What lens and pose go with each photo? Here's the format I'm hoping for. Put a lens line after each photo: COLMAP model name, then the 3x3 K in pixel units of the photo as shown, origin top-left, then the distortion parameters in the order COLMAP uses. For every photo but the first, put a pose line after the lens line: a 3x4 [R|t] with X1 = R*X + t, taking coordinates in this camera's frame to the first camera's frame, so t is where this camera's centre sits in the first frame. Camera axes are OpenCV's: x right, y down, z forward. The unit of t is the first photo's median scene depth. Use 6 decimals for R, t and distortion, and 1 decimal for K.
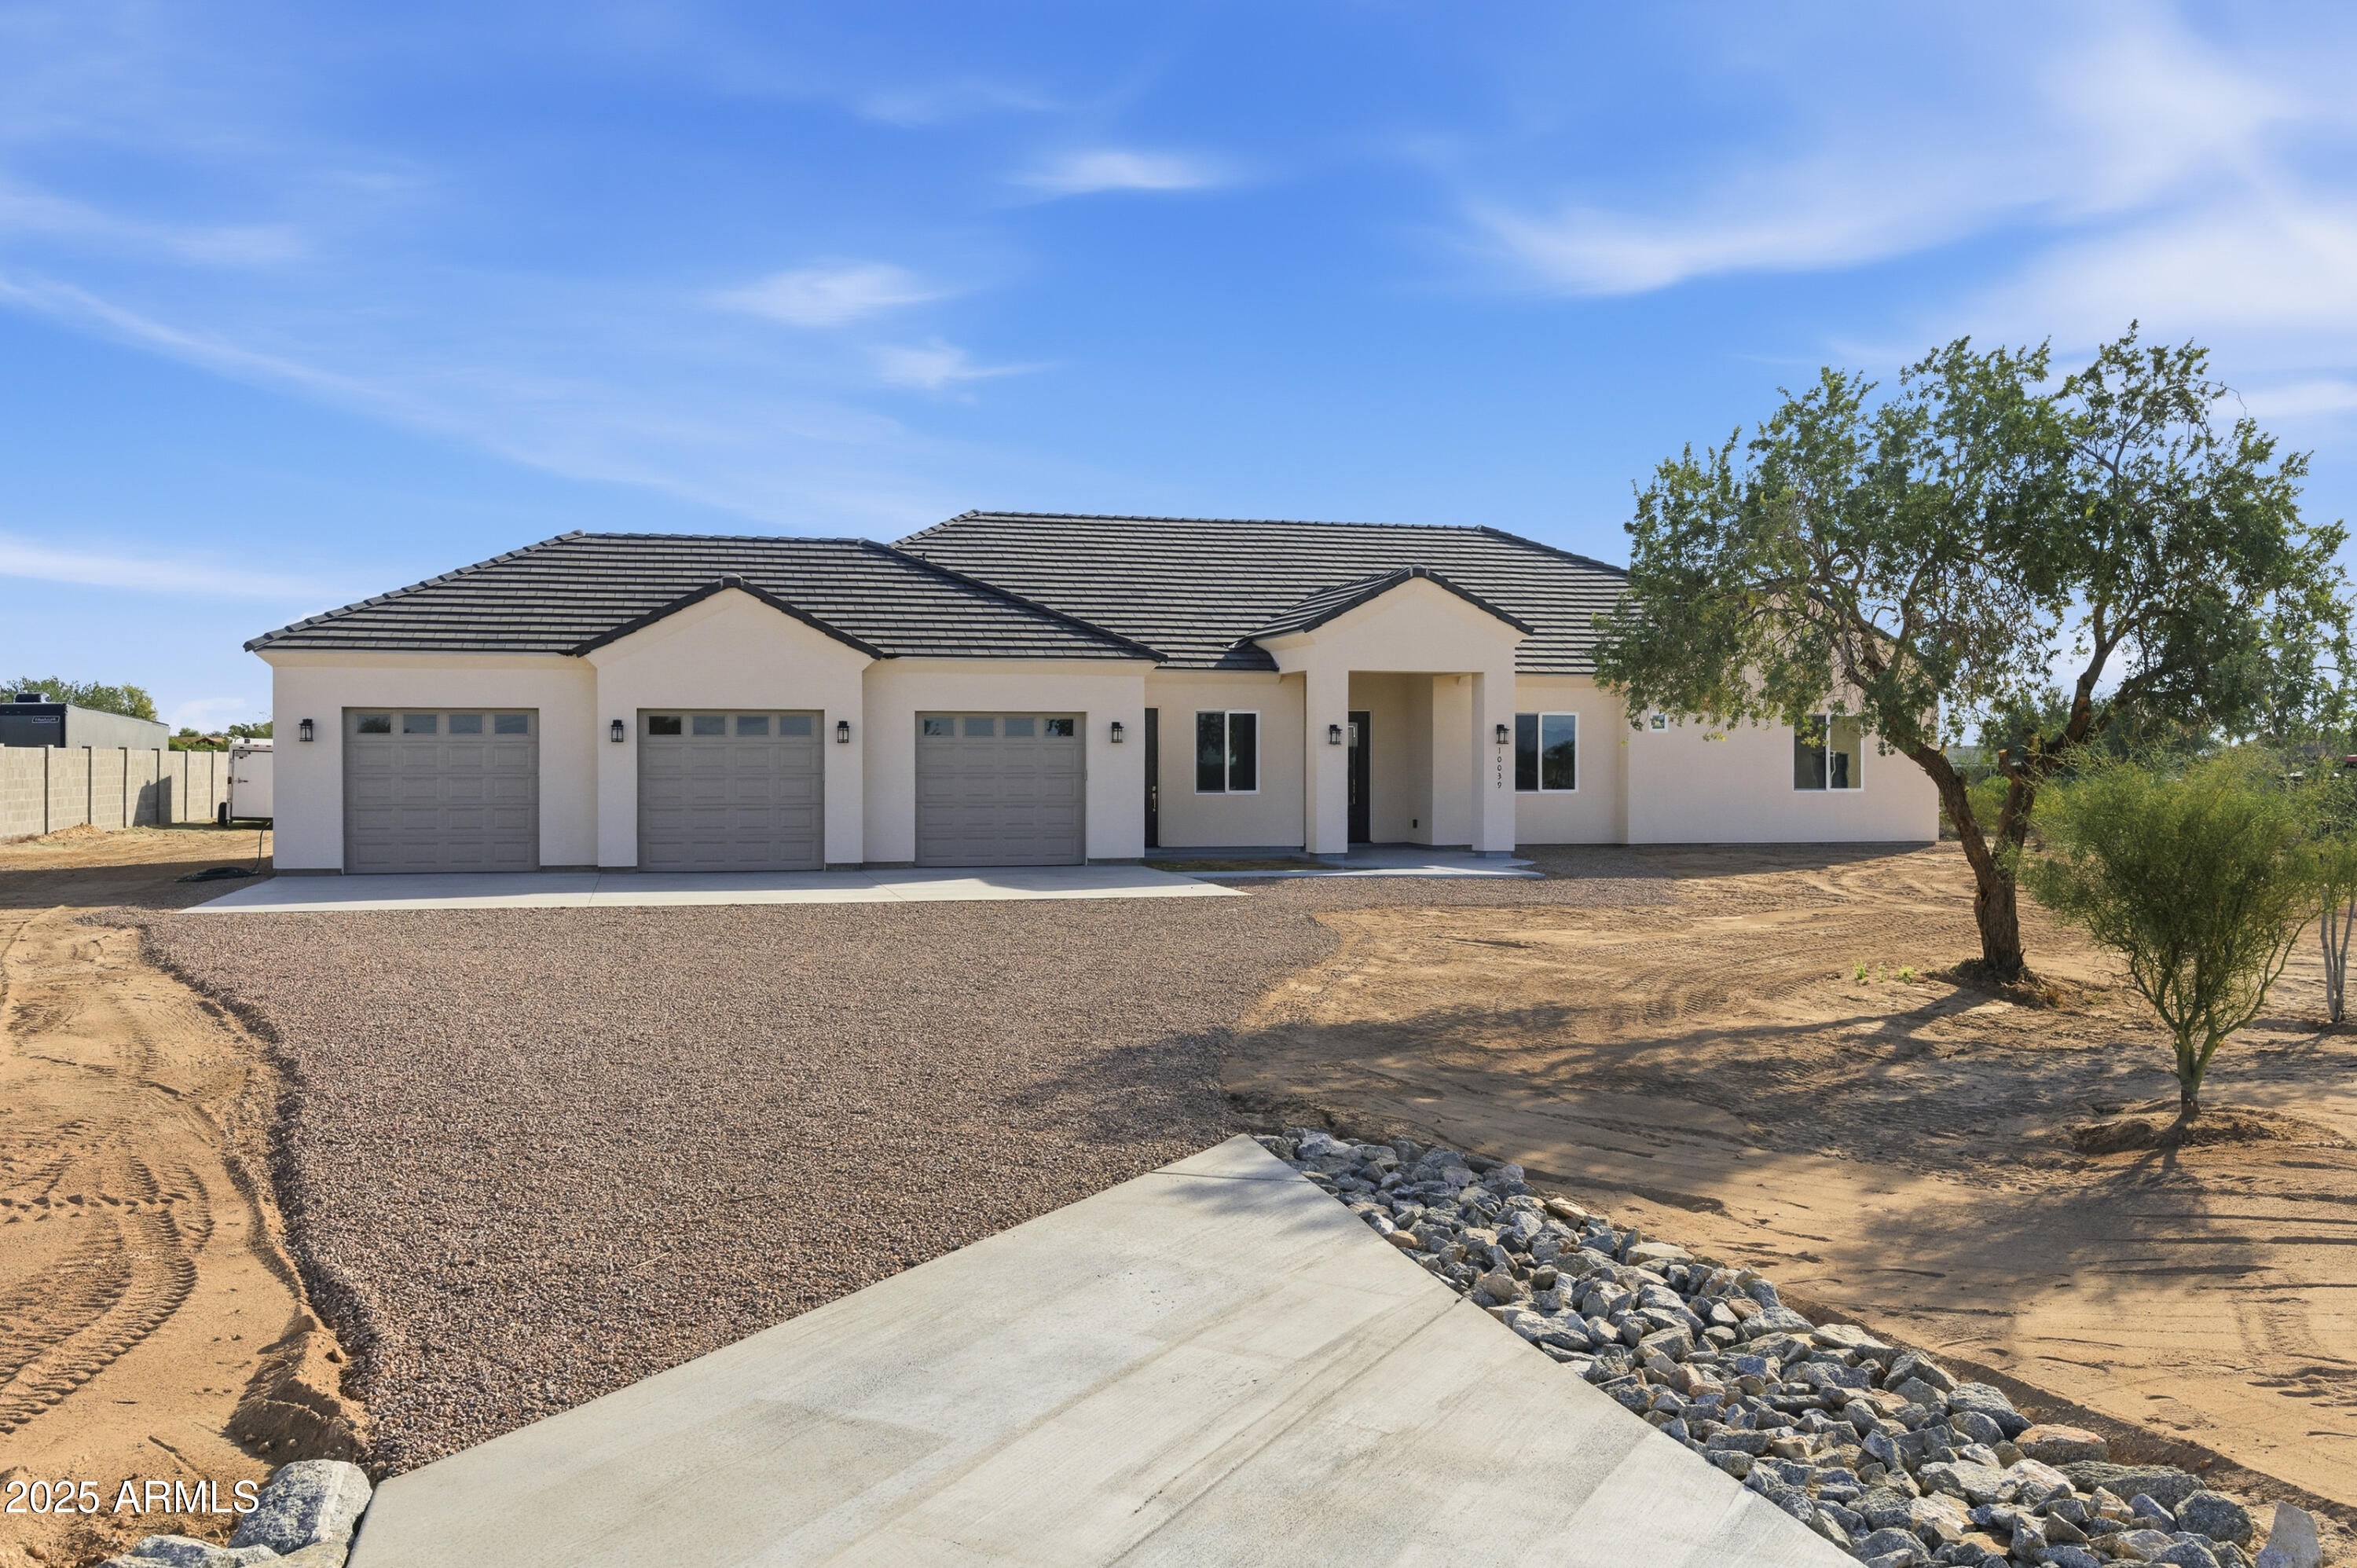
lens RADIAL K [[2064.4, 0, 1200.7], [0, 2064.4, 773.3], [0, 0, 1]] dist [-0.010199, -0.017843]
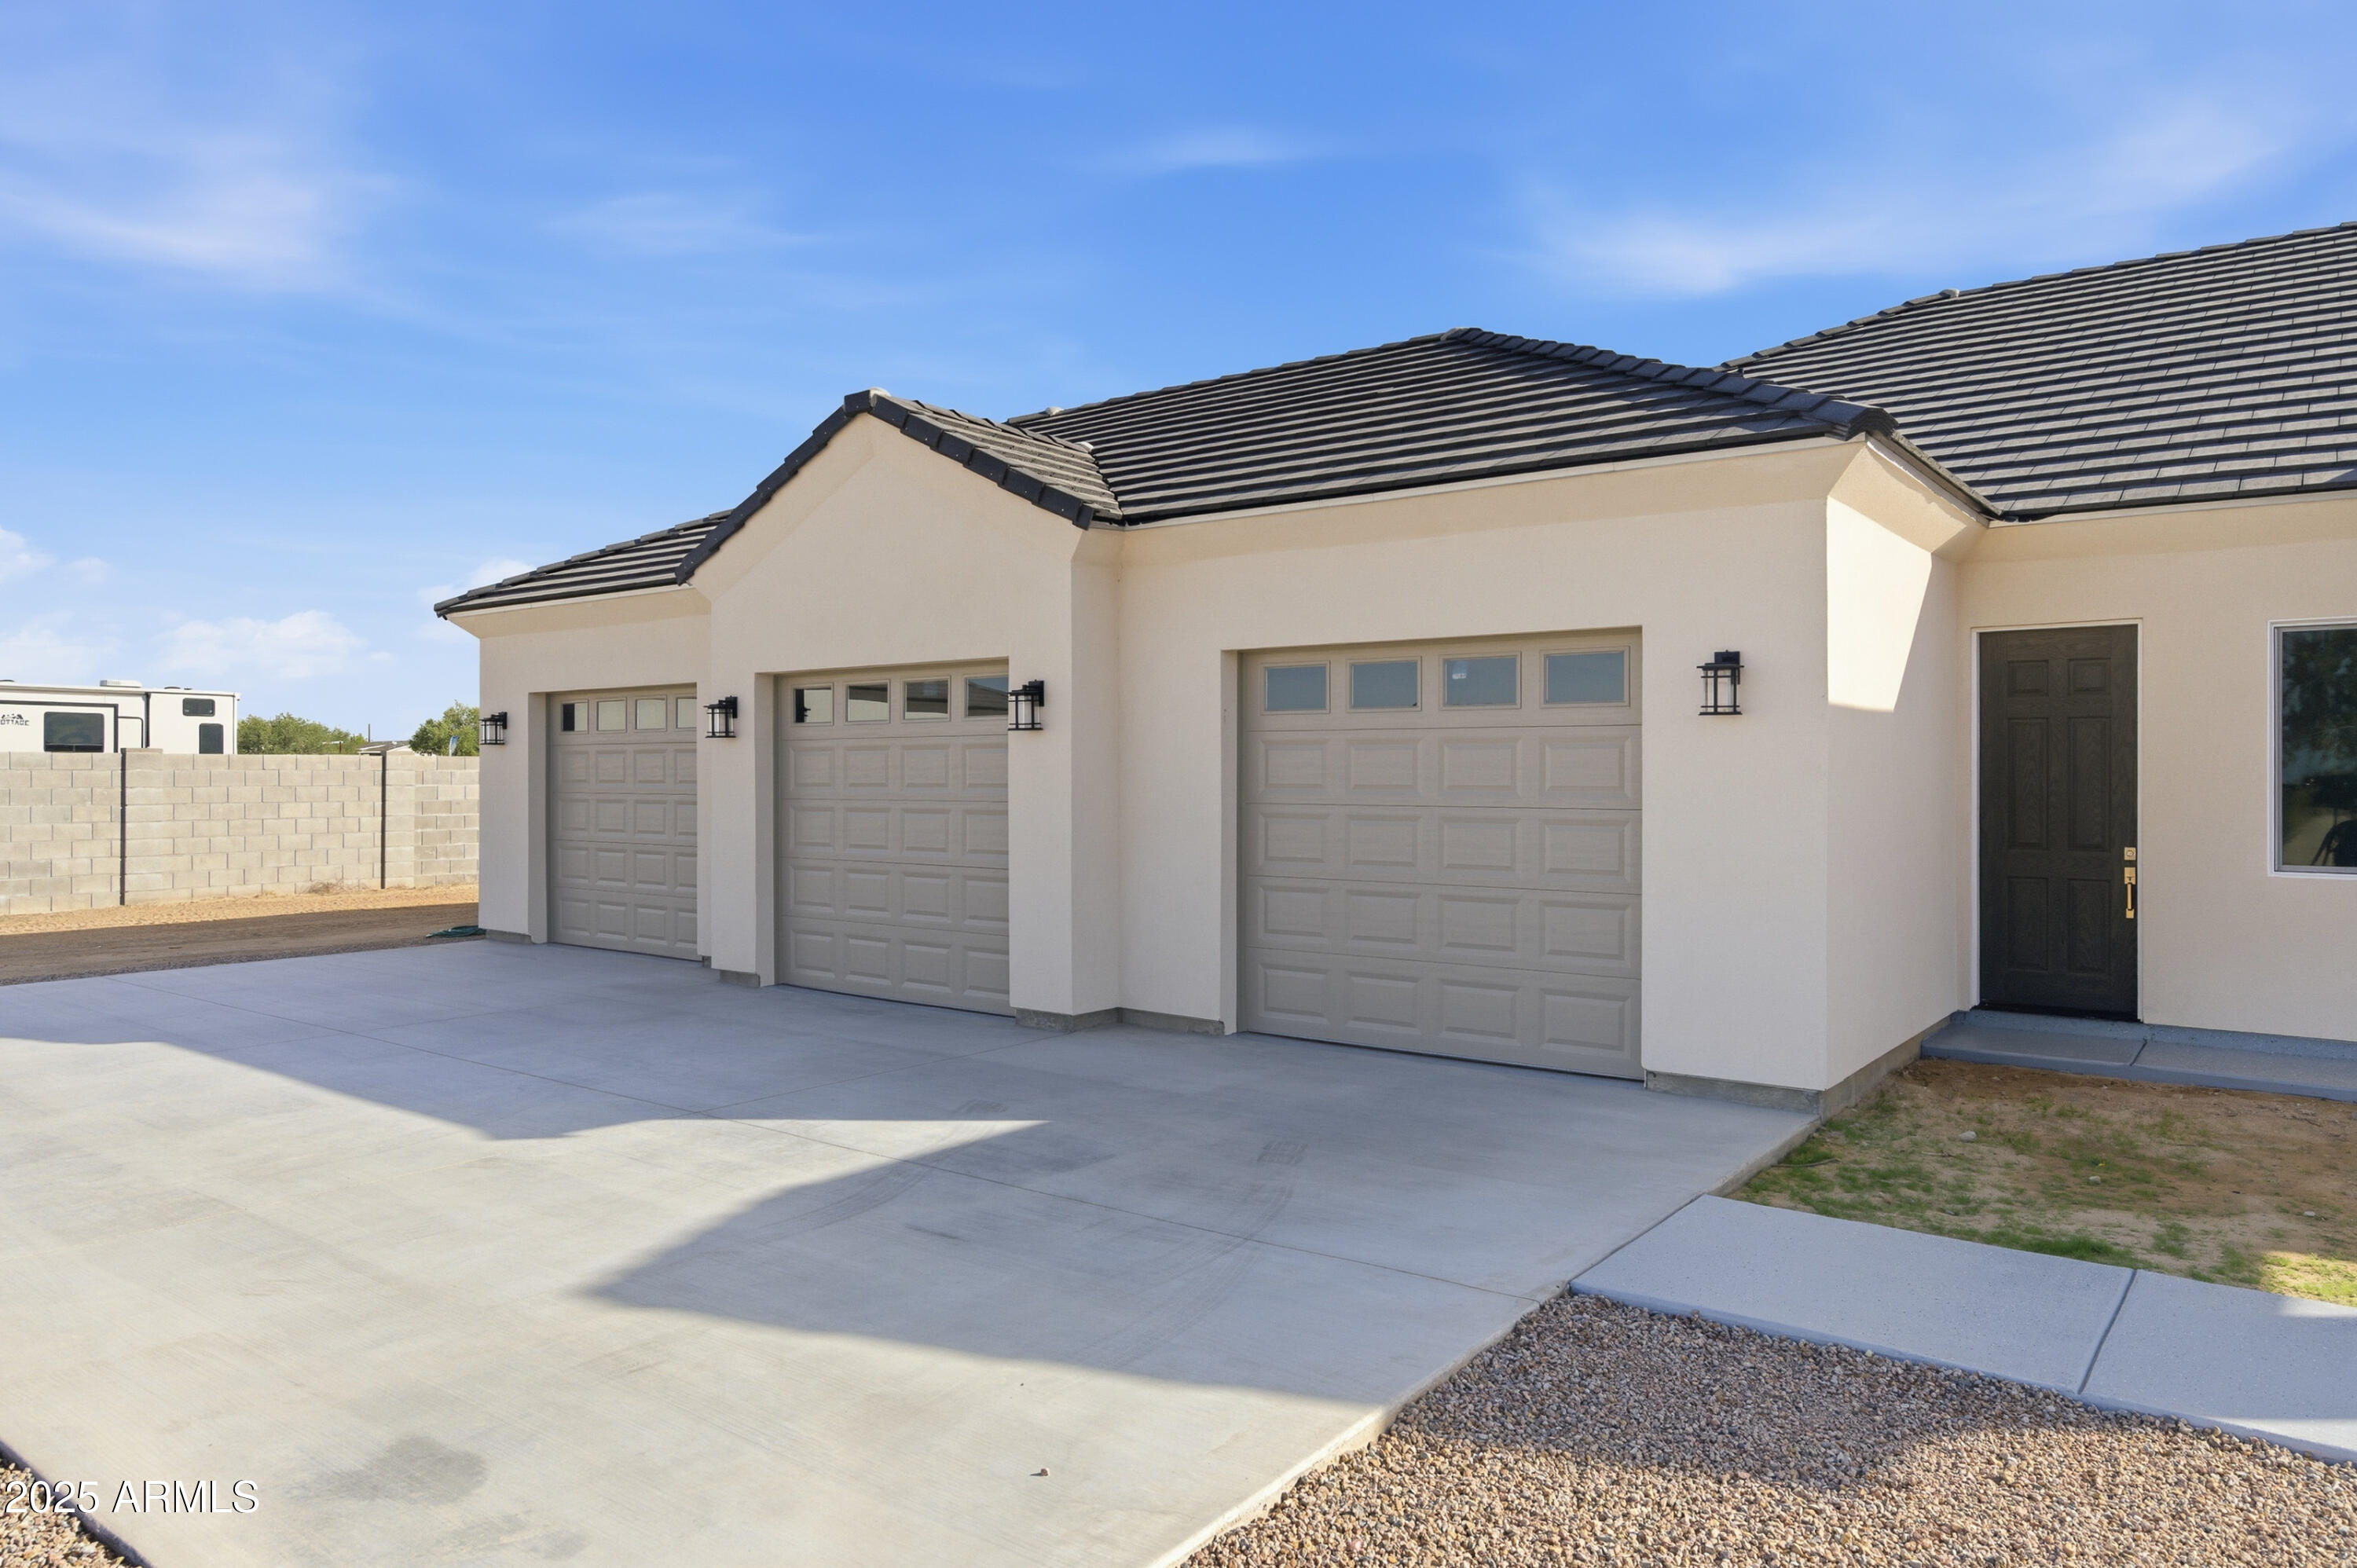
lens RADIAL K [[1508.2, 0, 1190.3], [0, 1508.2, 794.7], [0, 0, 1]] dist [-0.009278, 0.017123]
pose [[0.622665, 0.011032, -0.782411, 0.089424], [-0.006561, 0.999939, 0.008878, -0.004409], [0.782461, -0.000395, 0.622699, 0.797754]]
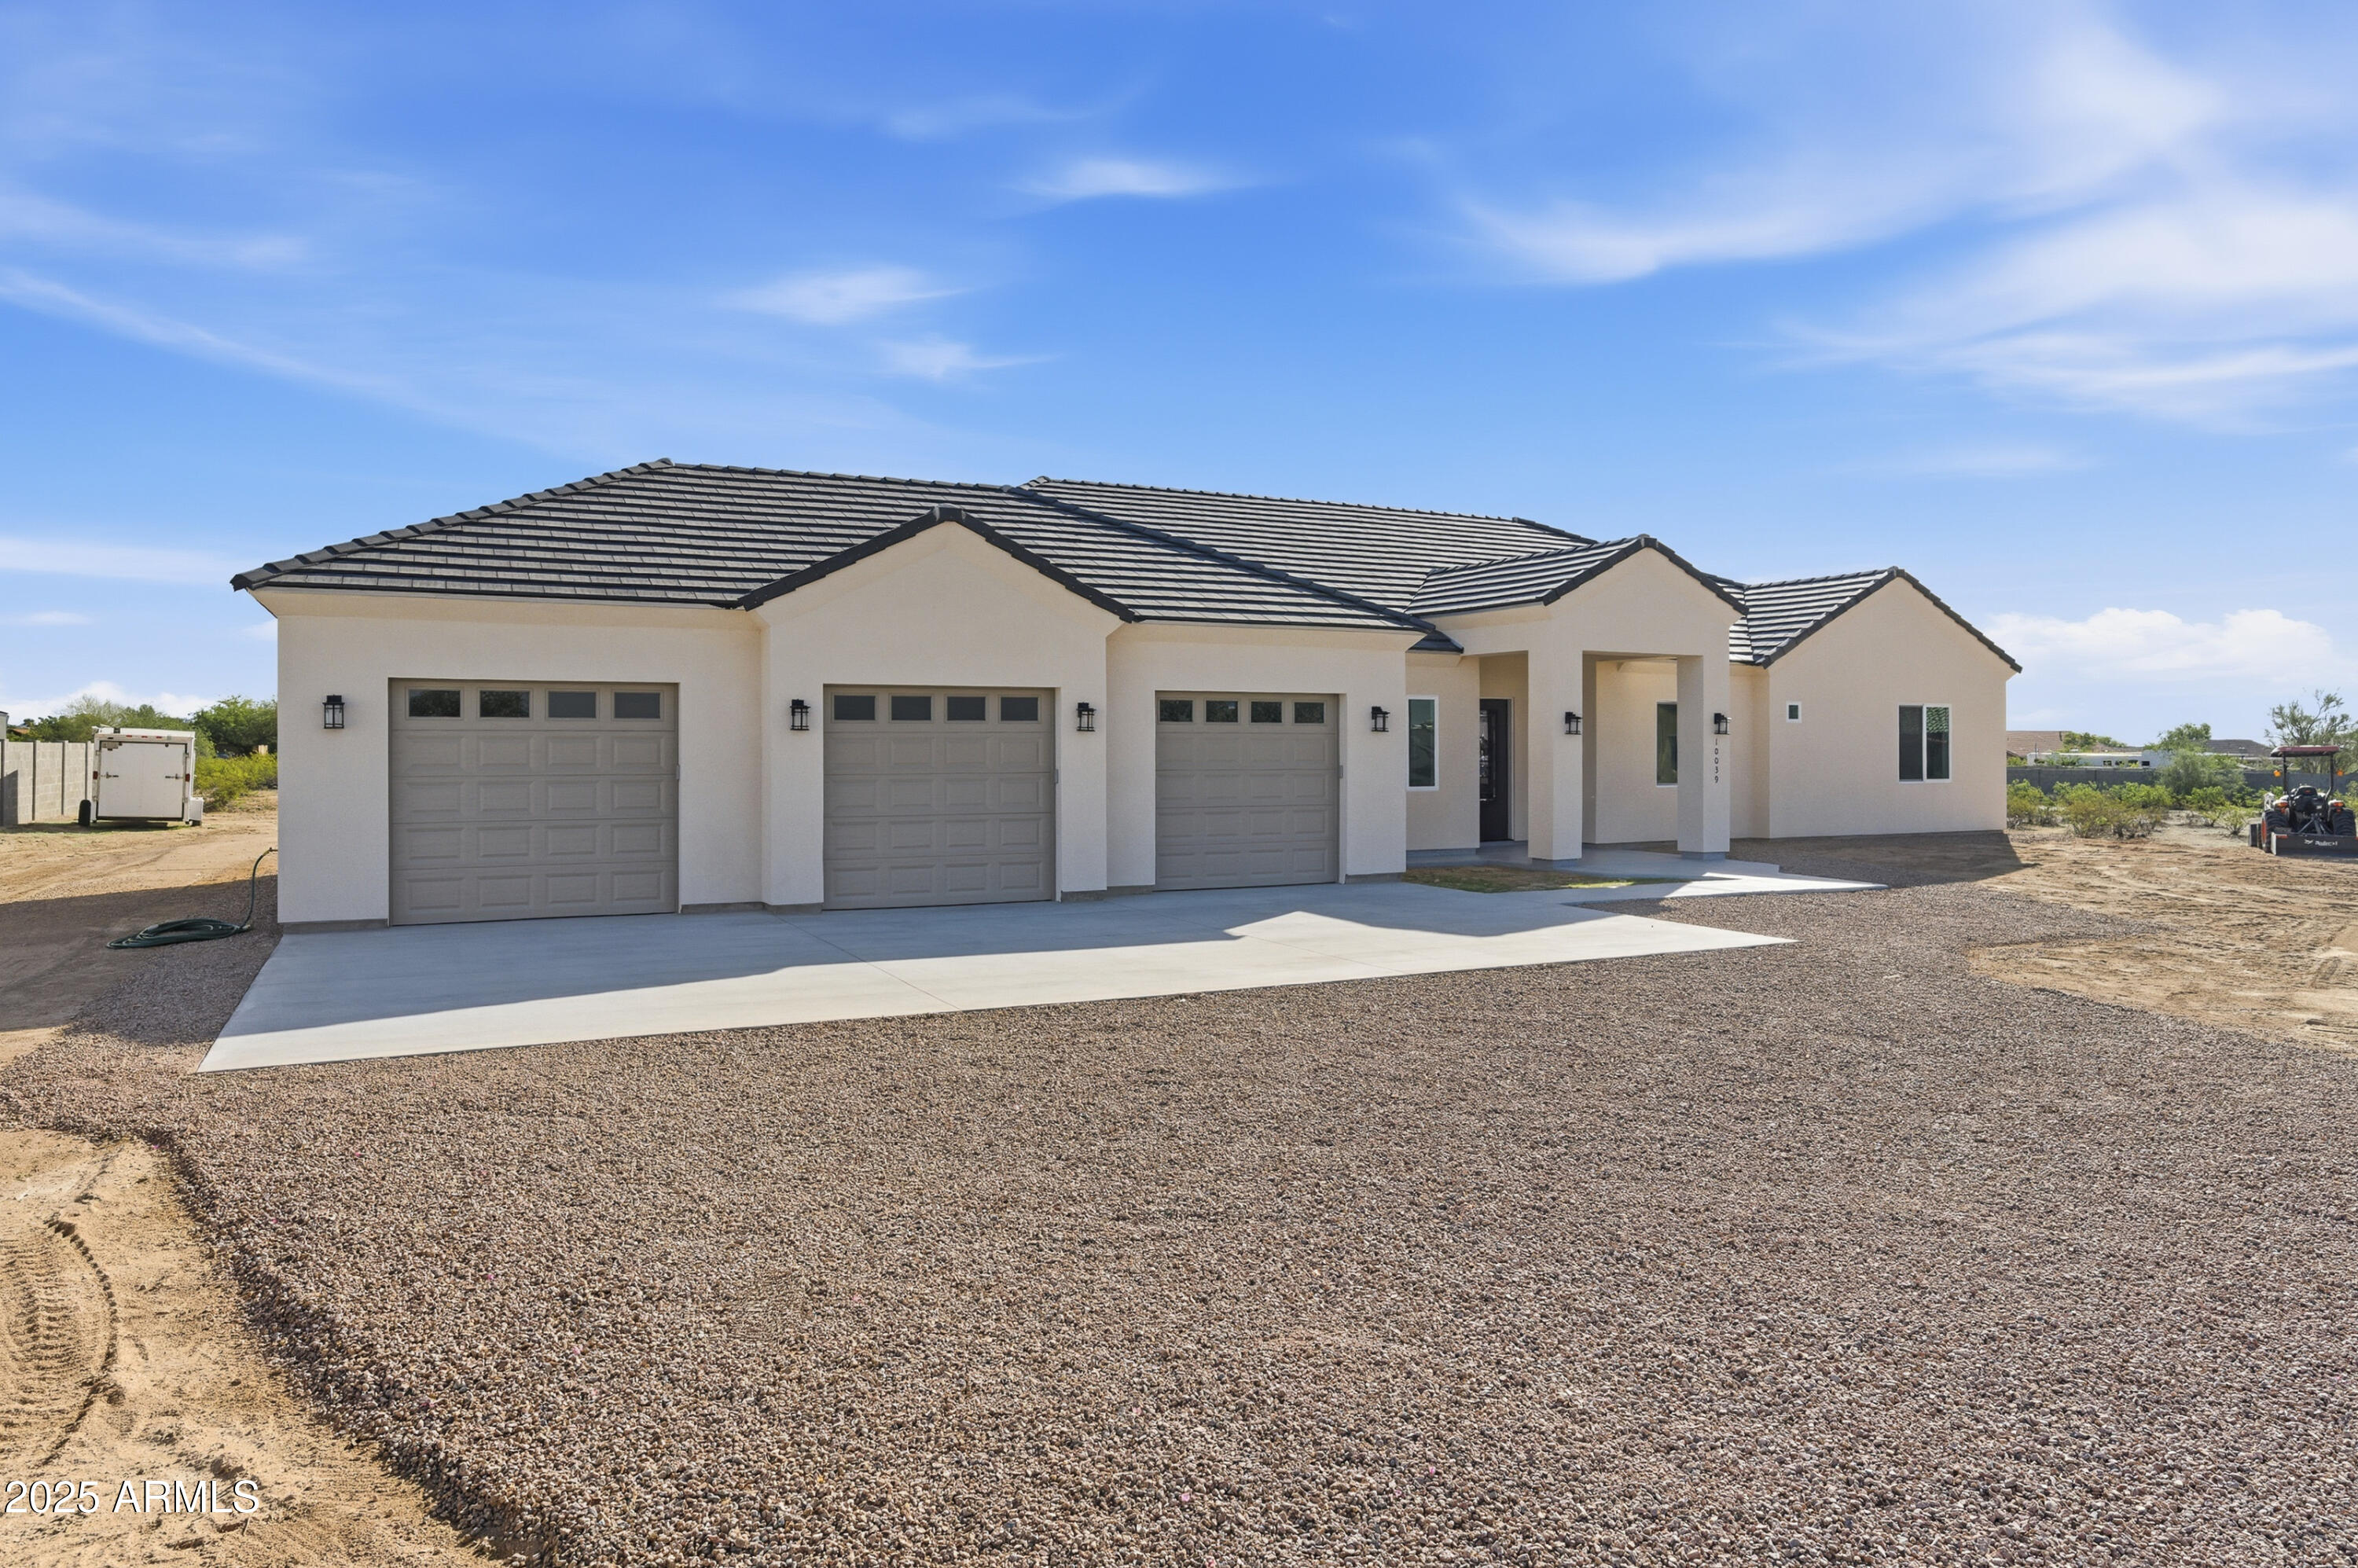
lens RADIAL K [[1527.1, 0, 1164.7], [0, 1527.1, 732.9], [0, 0, 1]] dist [-0.001958, 0.001810]
pose [[0.979325, 0.000892, 0.202290, -0.248436], [0.002415, 0.999867, -0.016104, -0.005075], [-0.202278, 0.016260, 0.979193, 0.425350]]
